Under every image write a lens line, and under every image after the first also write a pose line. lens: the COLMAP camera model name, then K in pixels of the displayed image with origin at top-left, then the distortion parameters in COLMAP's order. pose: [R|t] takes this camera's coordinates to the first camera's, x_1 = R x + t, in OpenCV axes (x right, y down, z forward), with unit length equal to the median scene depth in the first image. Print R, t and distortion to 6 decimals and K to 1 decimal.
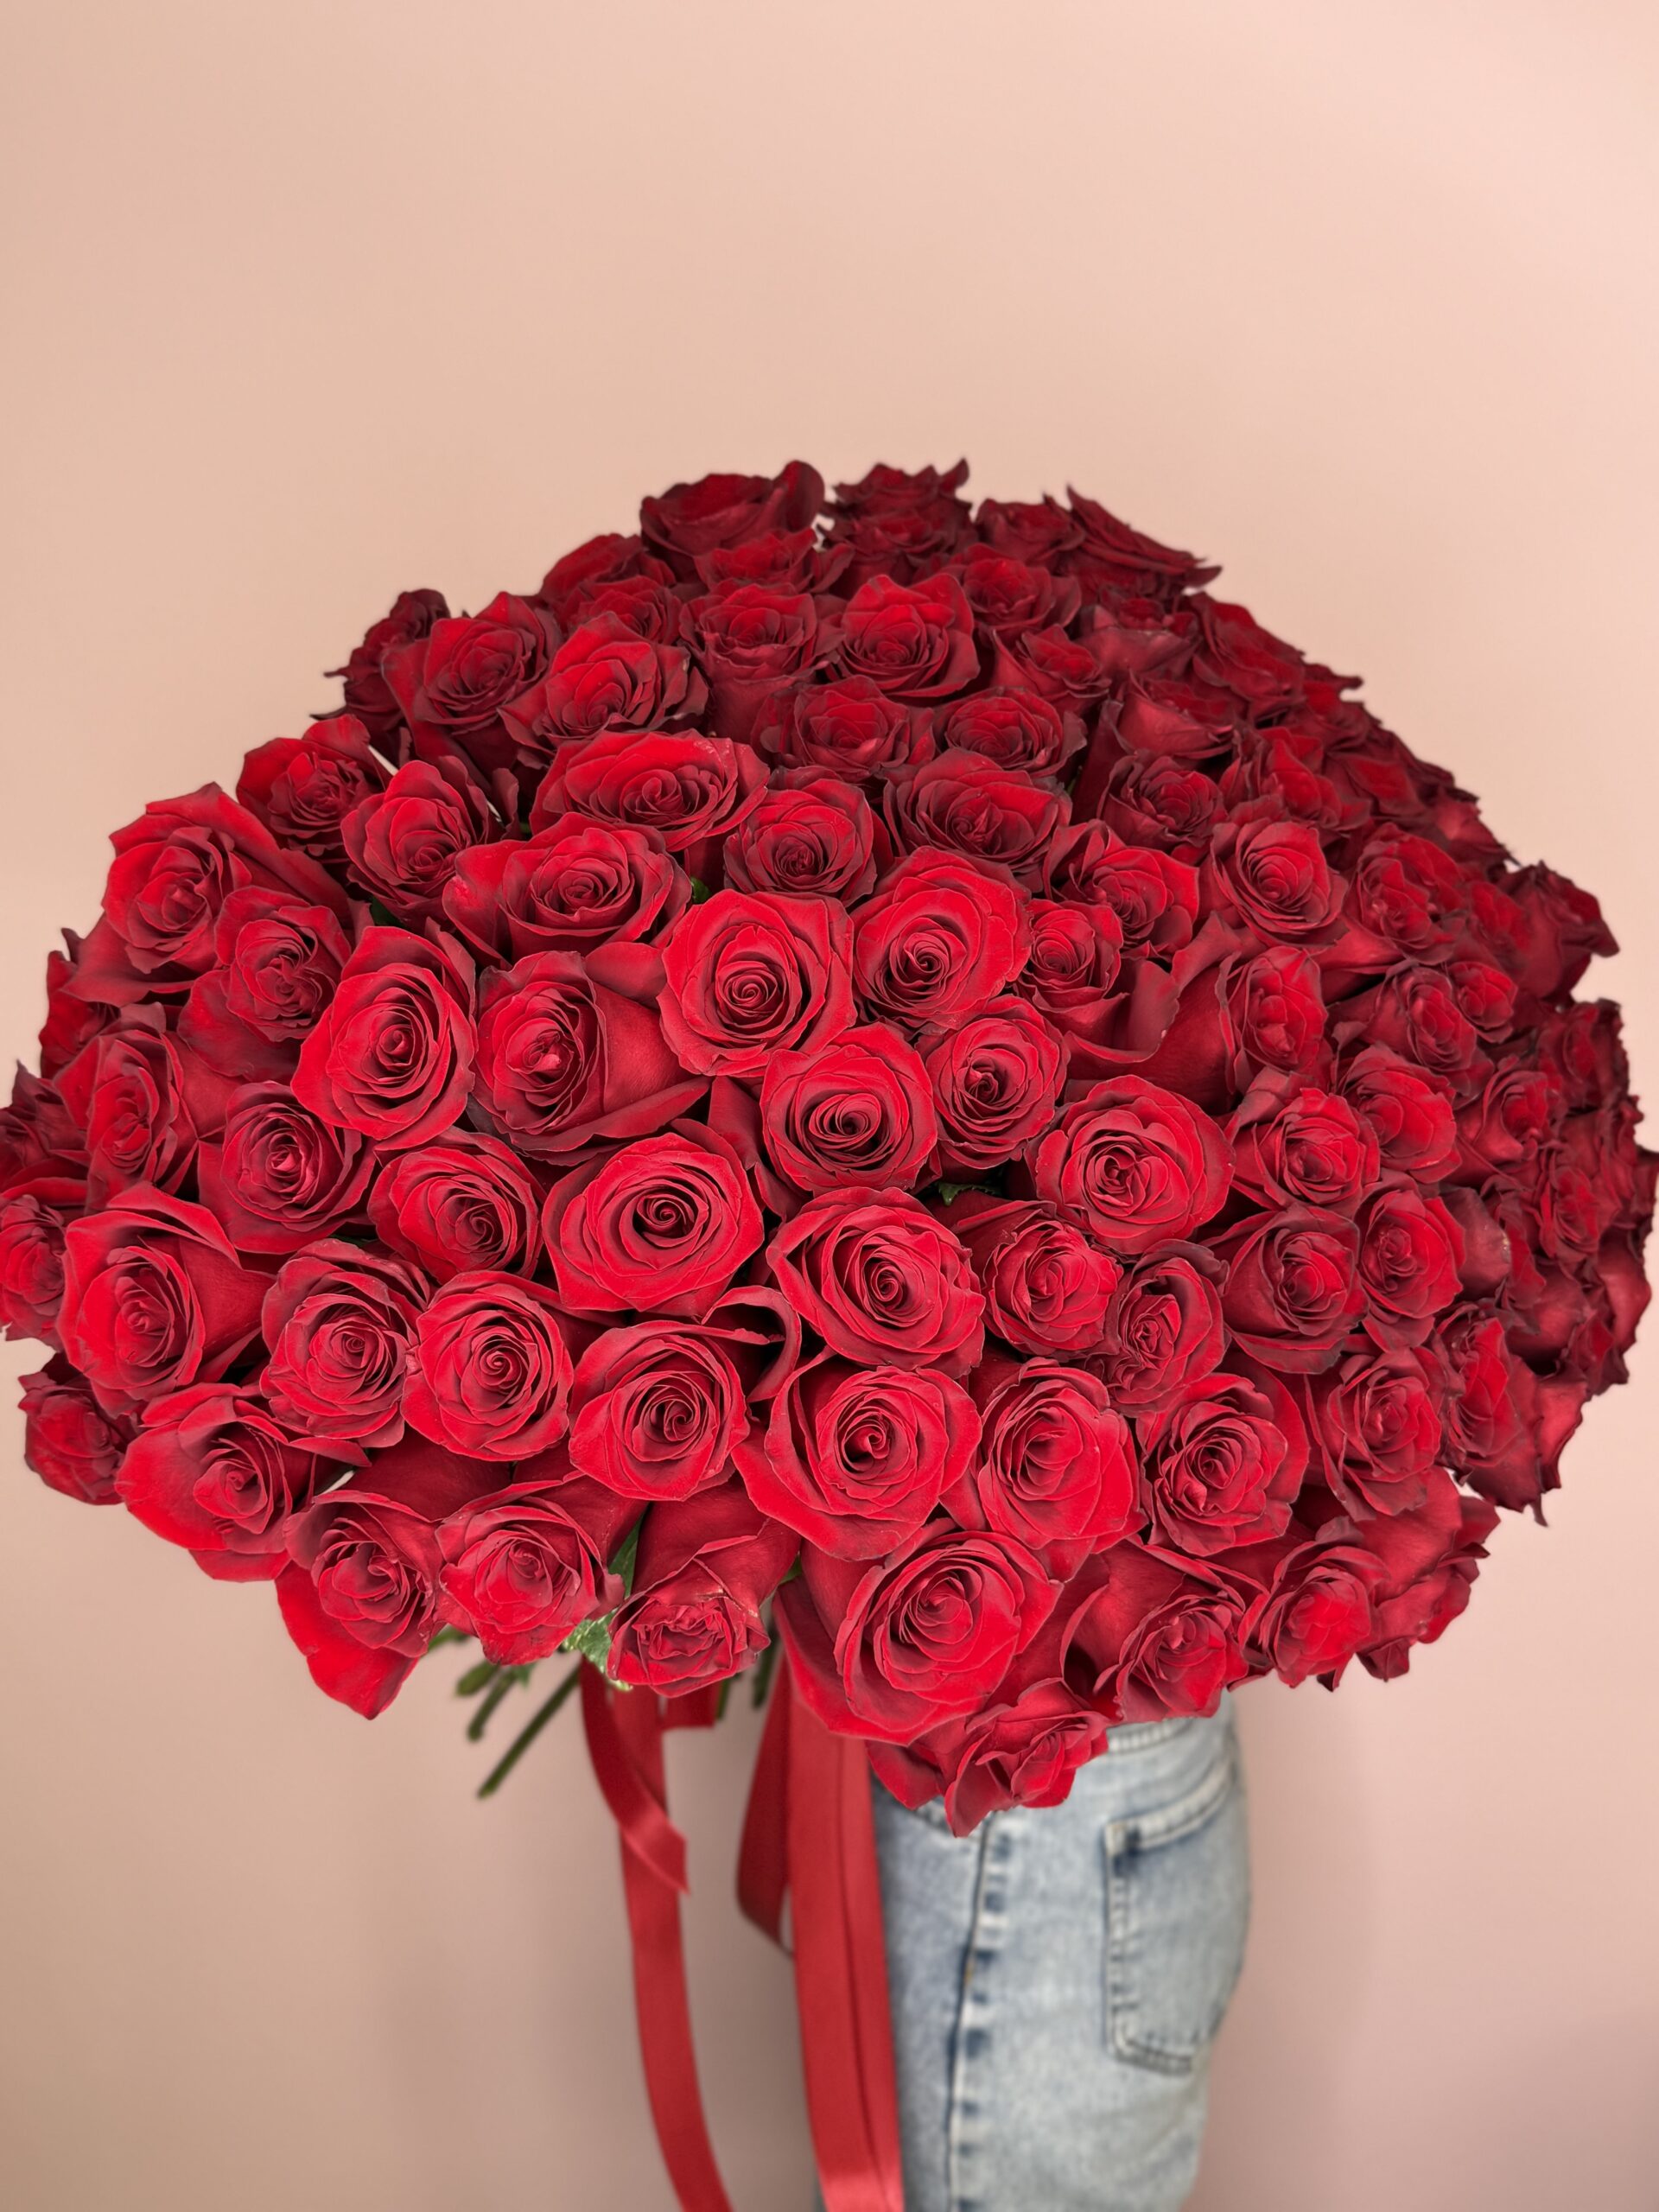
lens RADIAL K [[2020.5, 0, 826.9], [0, 2020.5, 1050.4], [0, 0, 1]] dist [0.278652, -0.785349]
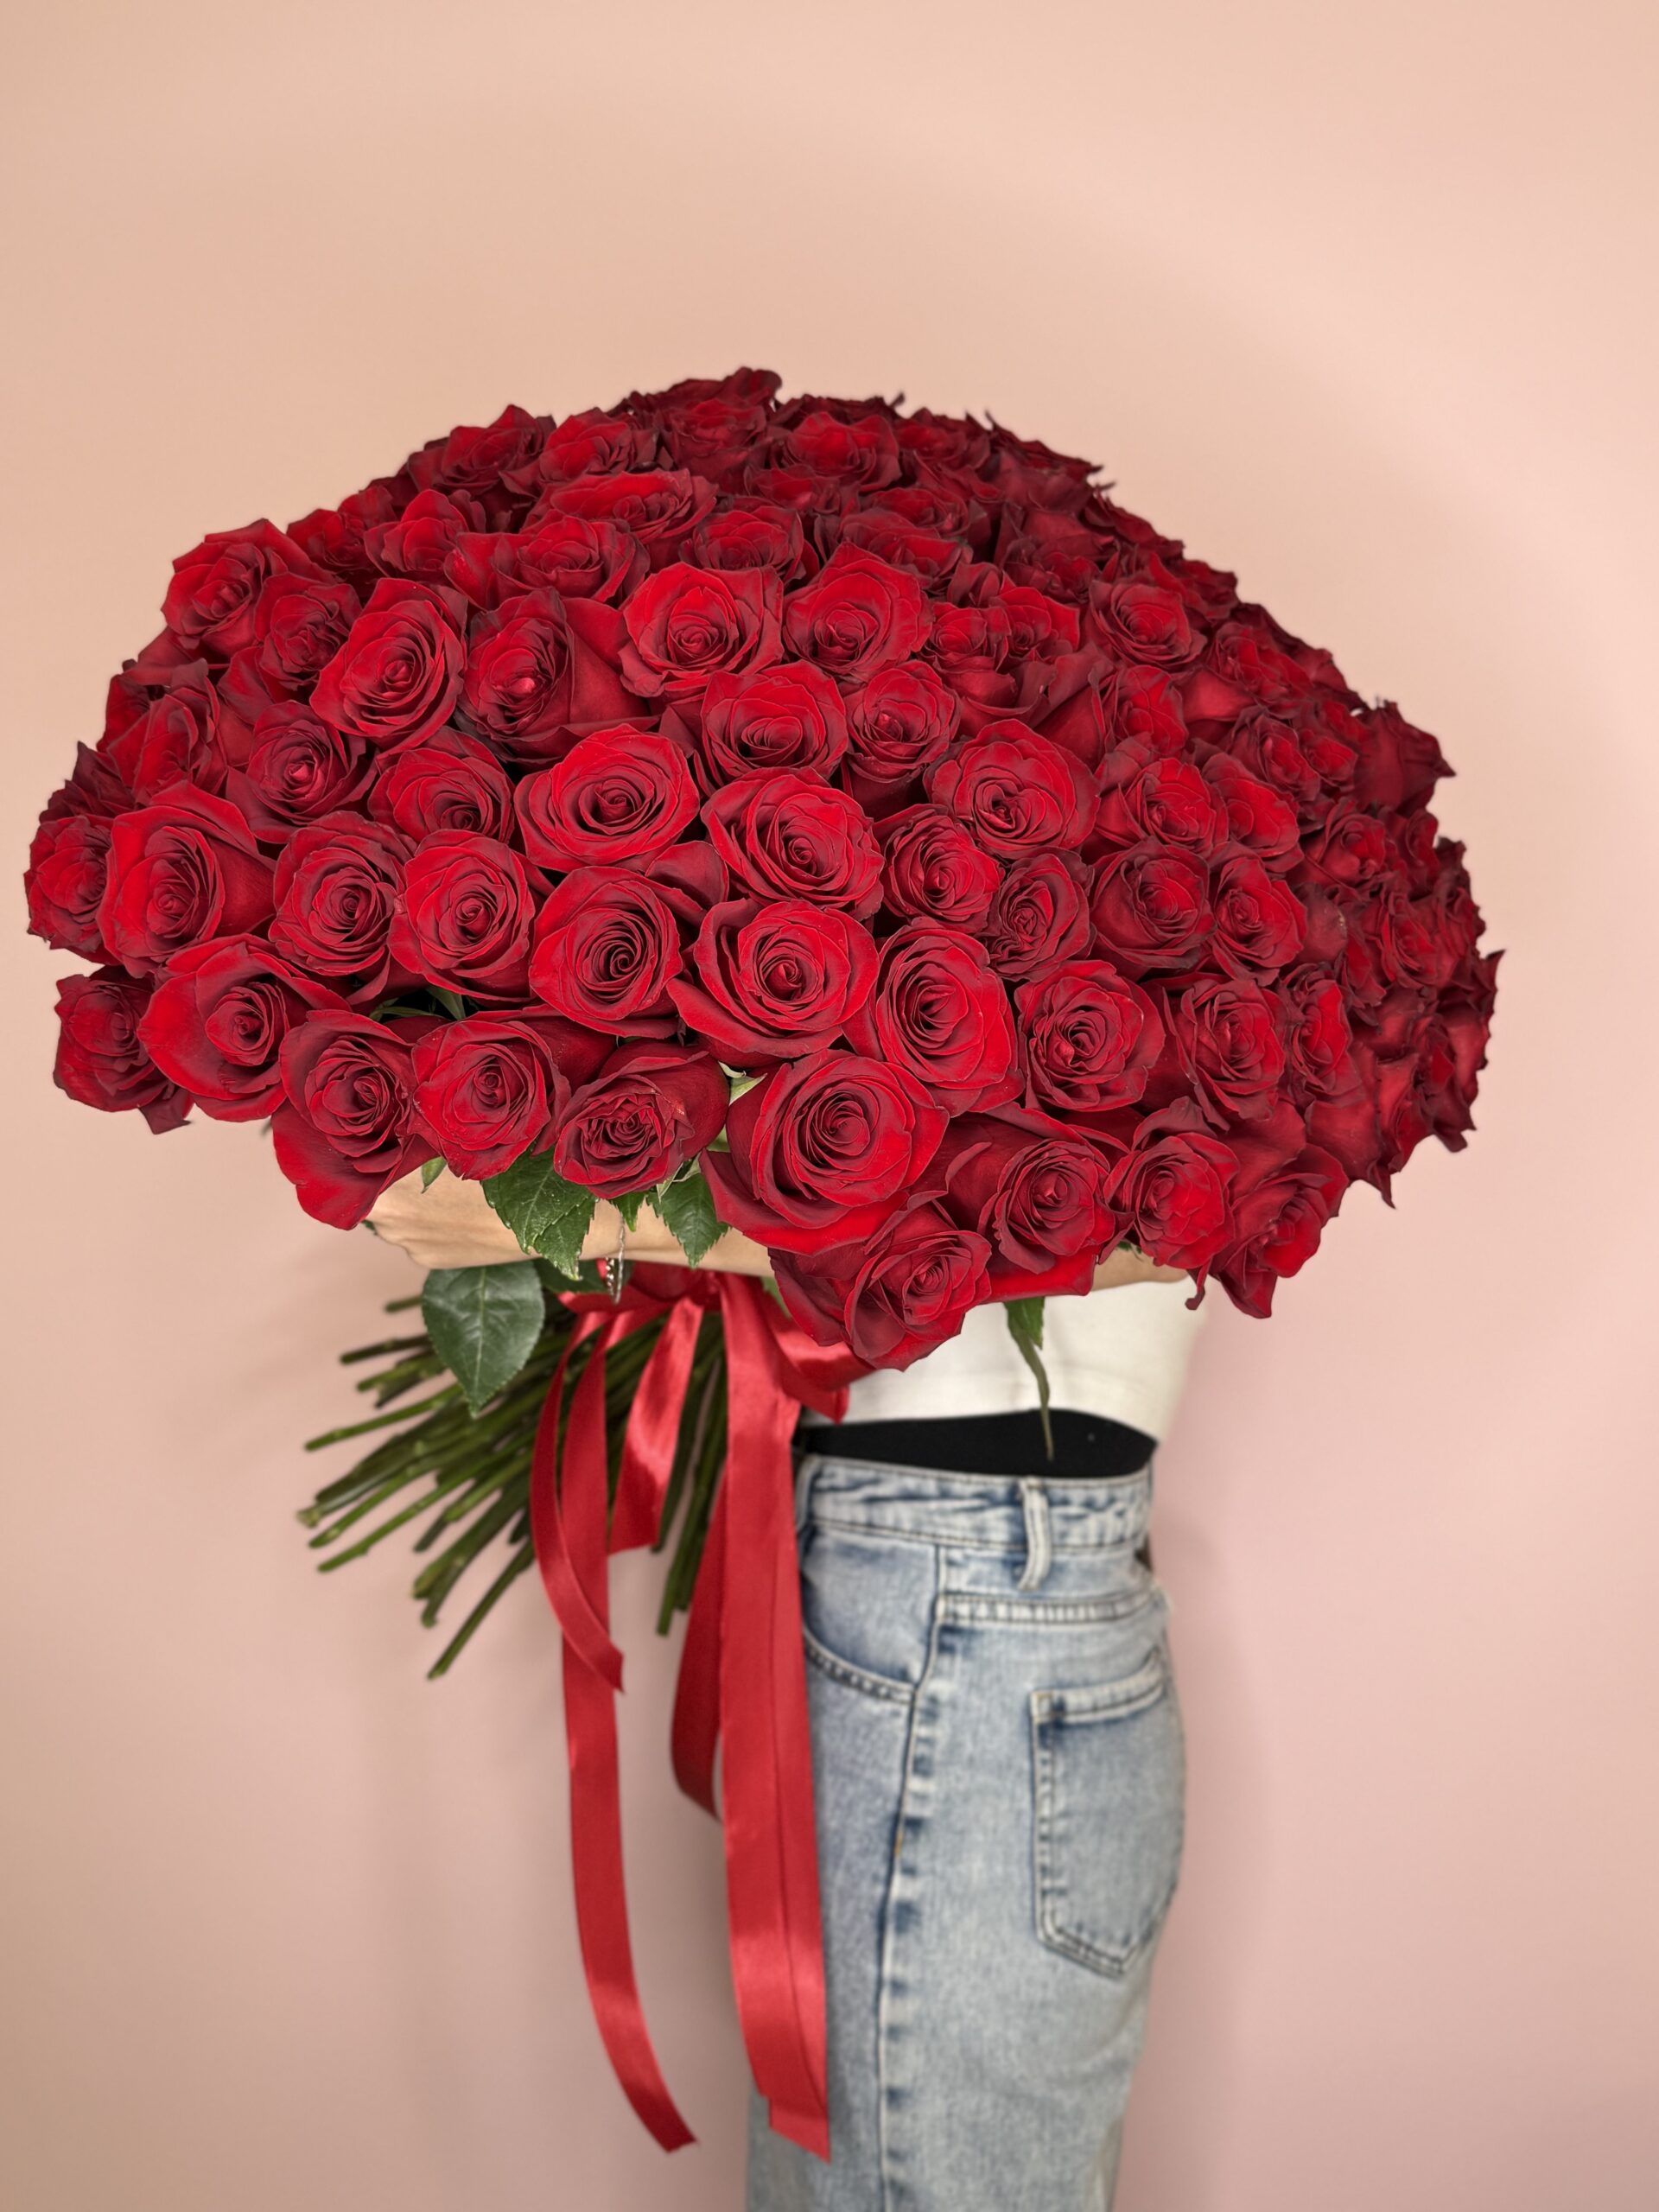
lens RADIAL K [[2020.5, 0, 826.9], [0, 2020.5, 1050.4], [0, 0, 1]] dist [0.278652, -0.785349]
pose [[0.999789, 0.019957, -0.004833, 0.041727], [-0.020527, 0.977572, -0.209598, 0.383848], [0.000542, 0.209653, 0.977776, -0.109435]]
